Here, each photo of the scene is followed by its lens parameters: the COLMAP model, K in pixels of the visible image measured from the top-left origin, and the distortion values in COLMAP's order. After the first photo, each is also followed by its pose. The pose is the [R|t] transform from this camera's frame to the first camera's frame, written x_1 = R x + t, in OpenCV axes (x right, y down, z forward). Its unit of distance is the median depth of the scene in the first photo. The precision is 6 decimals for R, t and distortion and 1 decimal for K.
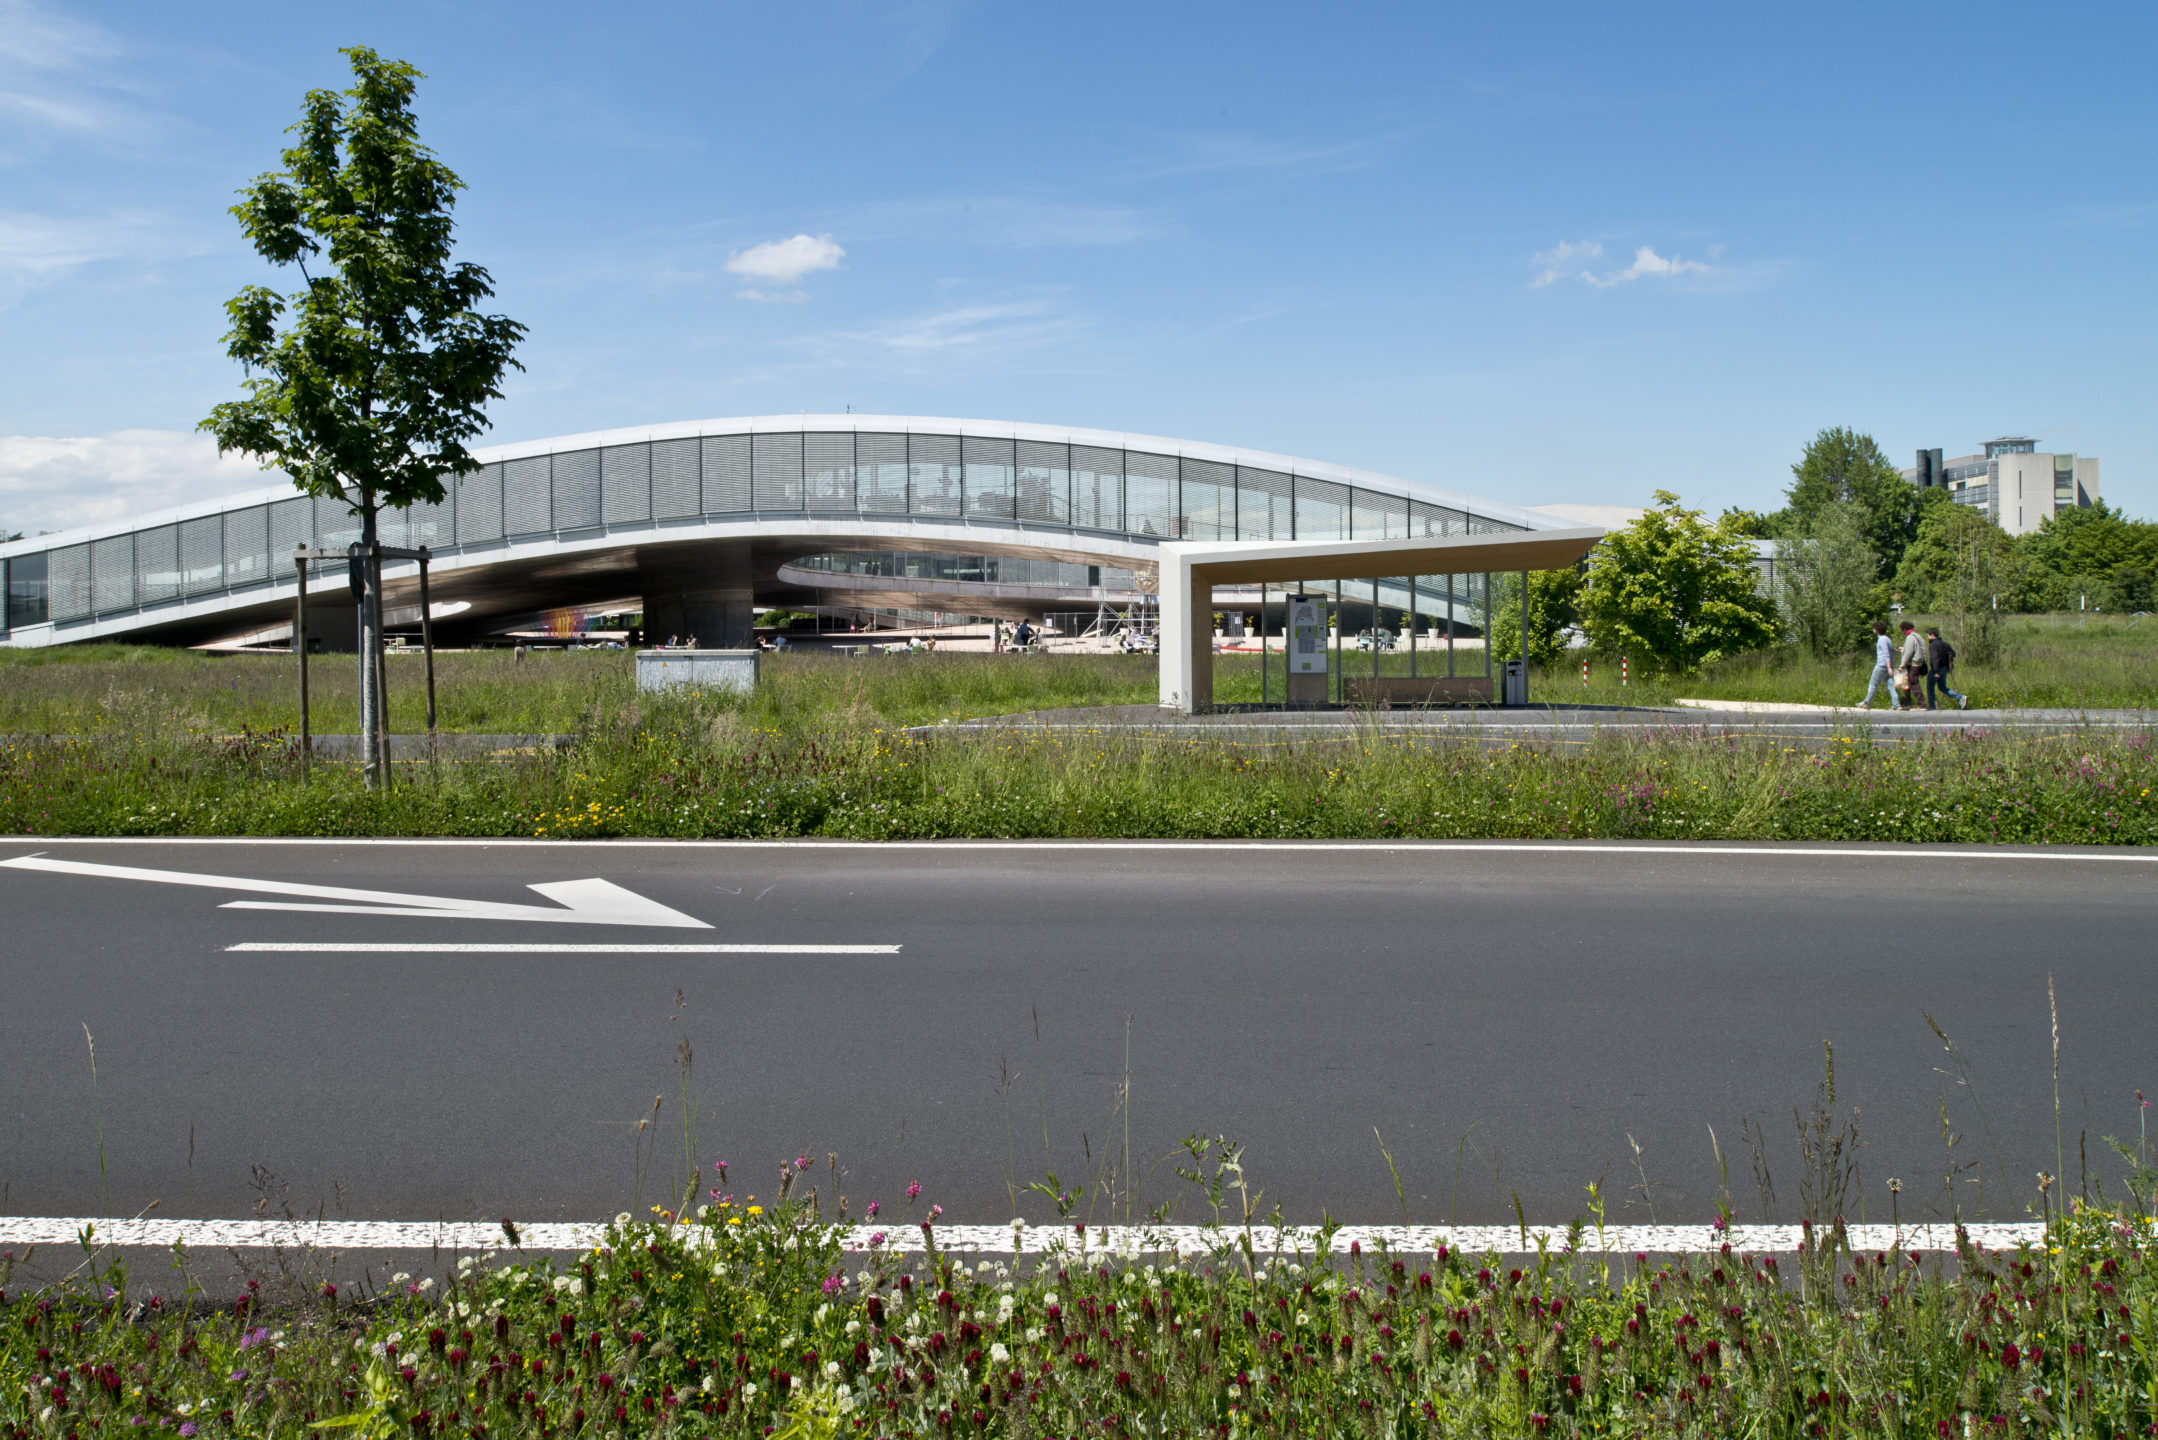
lens RADIAL K [[1497.3, 0, 1079.0], [0, 1497.3, 604.5], [0, 0, 1]] dist [0.001303, 0.000981]
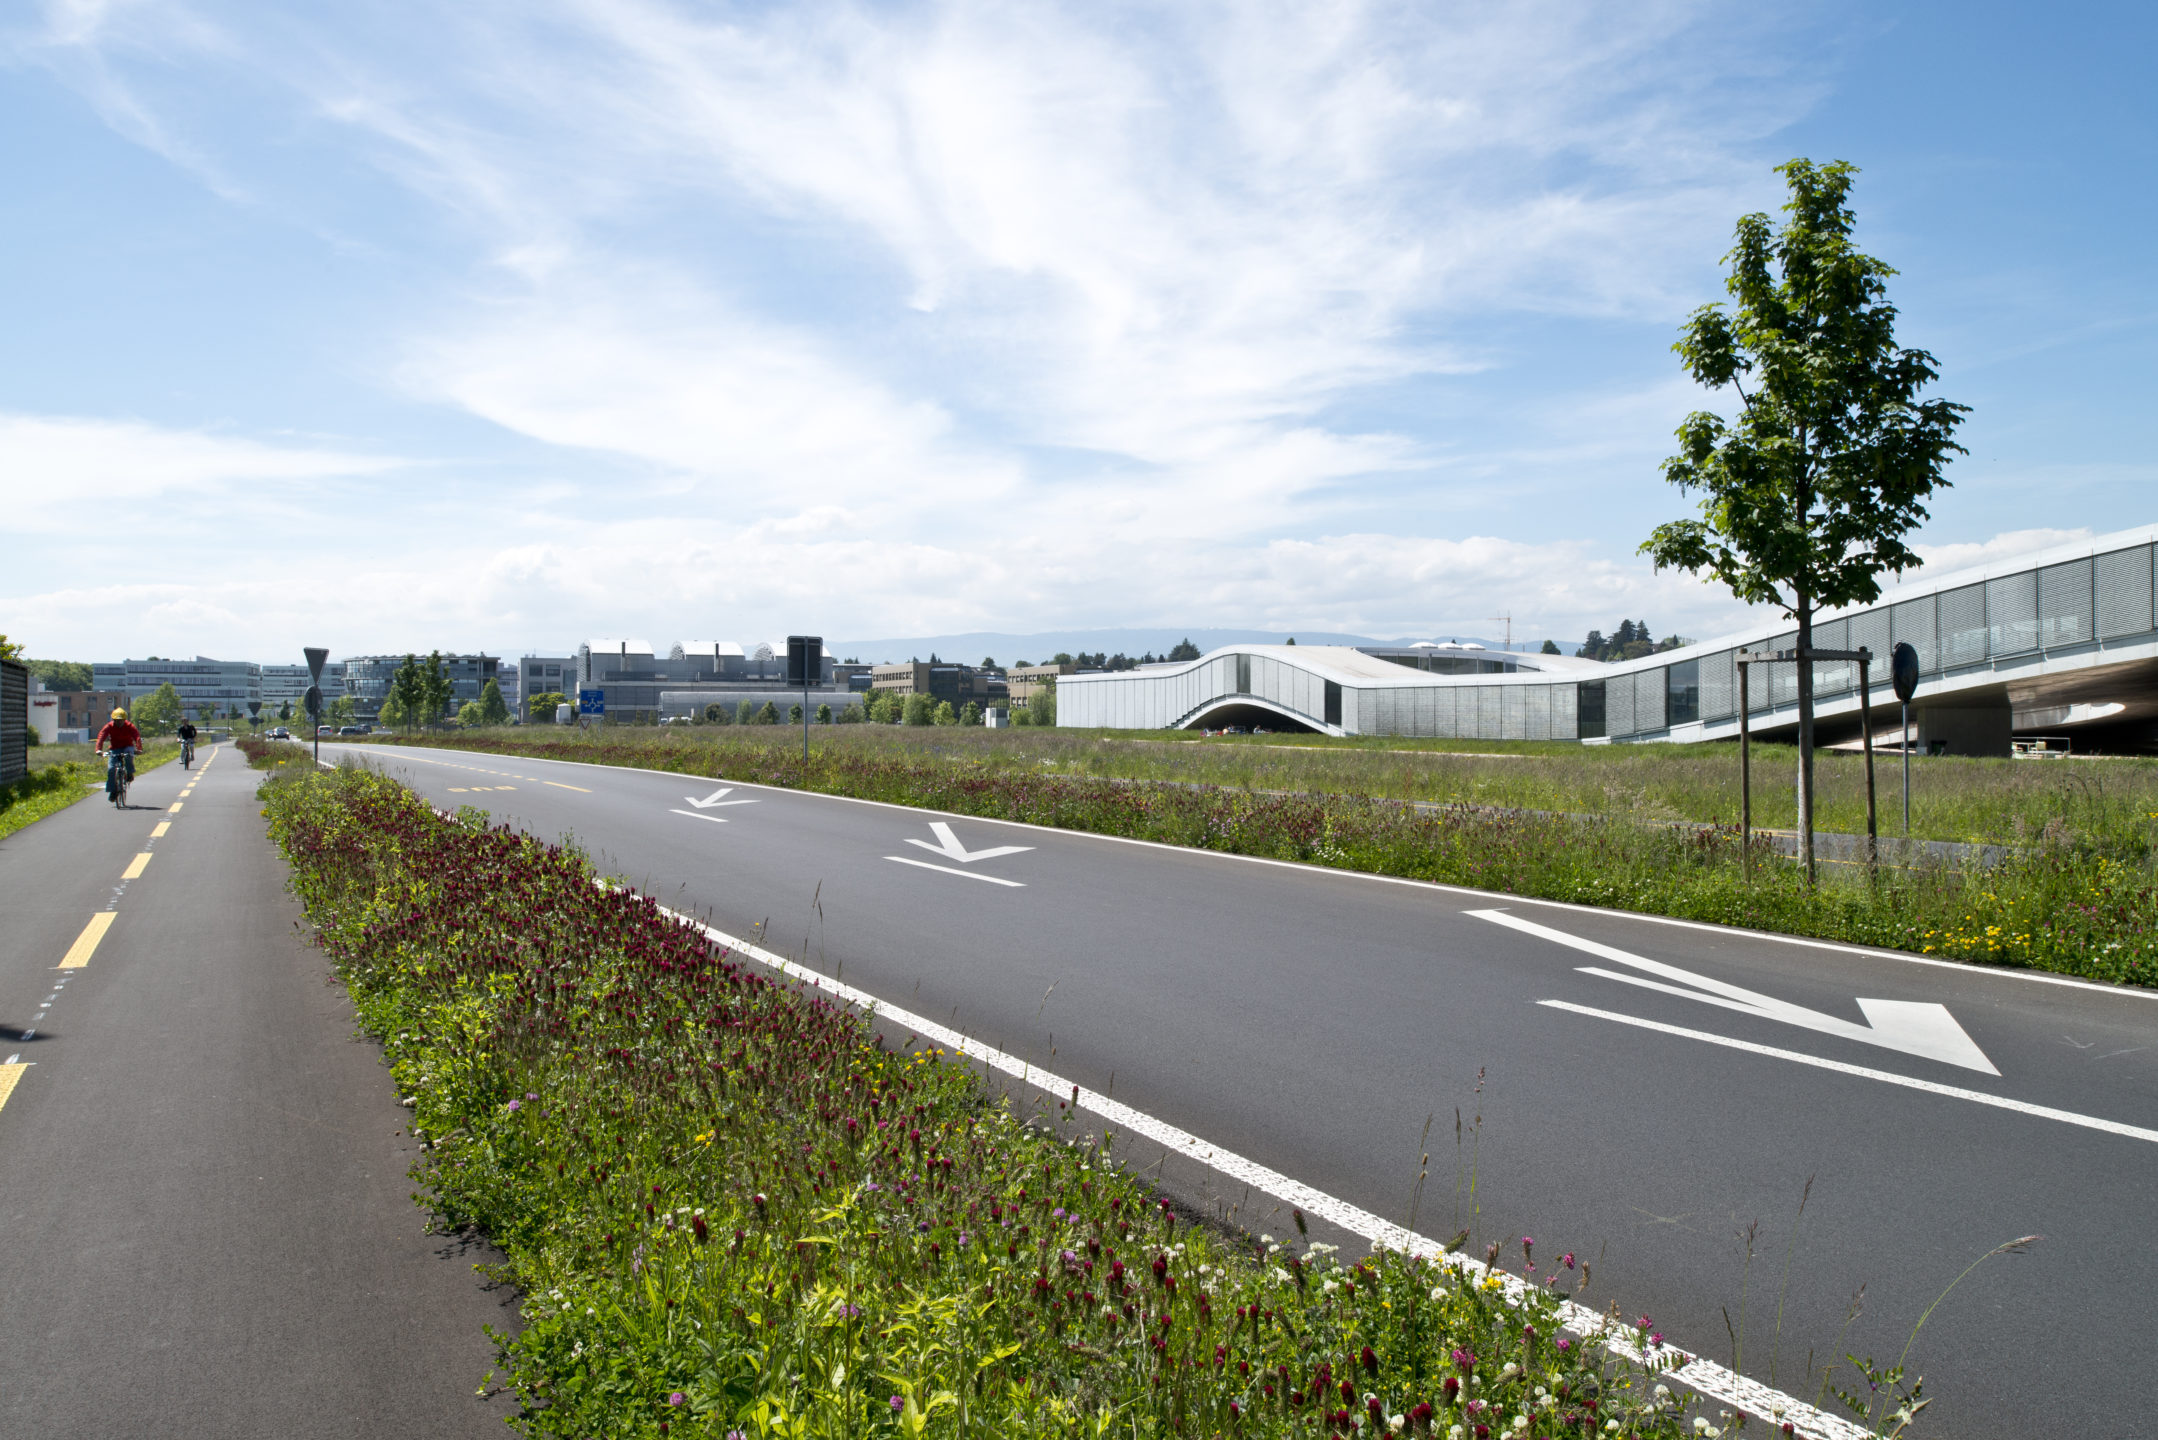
lens RADIAL K [[1494.3, 0, 1079.0], [0, 1494.3, 720.0], [0, 0, 1]] dist [-0.003815, -0.003680]
pose [[0.528022, 0.010286, -0.849168, 0.128995], [-0.002030, 0.999939, 0.010849, -0.000723], [0.849228, -0.004005, 0.528011, 0.048325]]
